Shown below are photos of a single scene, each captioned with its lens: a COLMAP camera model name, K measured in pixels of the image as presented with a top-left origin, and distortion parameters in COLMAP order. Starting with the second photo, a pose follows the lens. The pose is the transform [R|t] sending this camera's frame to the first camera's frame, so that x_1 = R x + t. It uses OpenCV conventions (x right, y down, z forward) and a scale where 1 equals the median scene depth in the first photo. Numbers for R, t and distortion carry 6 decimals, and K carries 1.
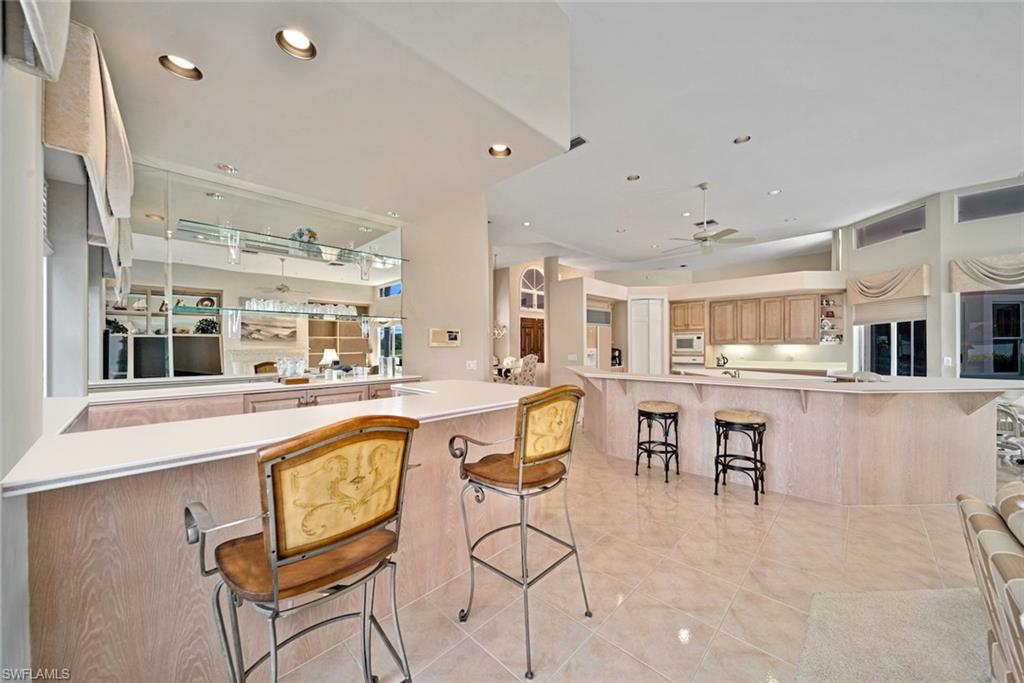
lens RADIAL K [[360.4, 0, 521.4], [0, 360.4, 346.6], [0, 0, 1]] dist [-0.001316, -0.000361]
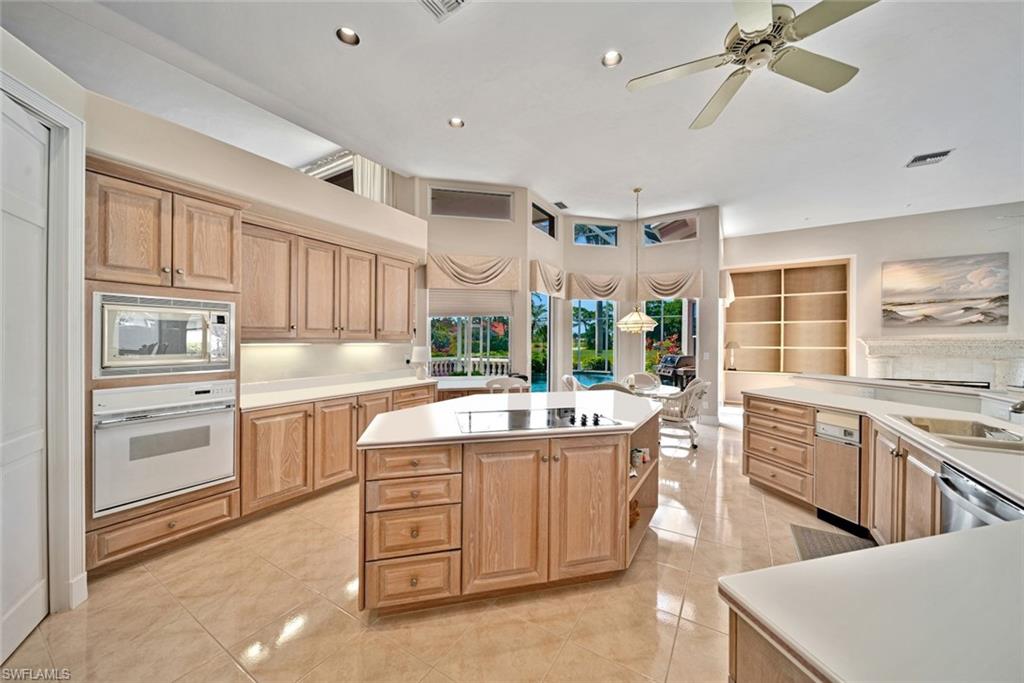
lens RADIAL K [[360.4, 0, 519.2], [0, 360.4, 341.4], [0, 0, 1]] dist [-0.001316, -0.000361]
pose [[-0.205775, 0.004214, 0.978590, 0.141615], [0.002231, 0.999990, -0.003837, -0.004061], [-0.978597, 0.001394, -0.205782, 0.854683]]
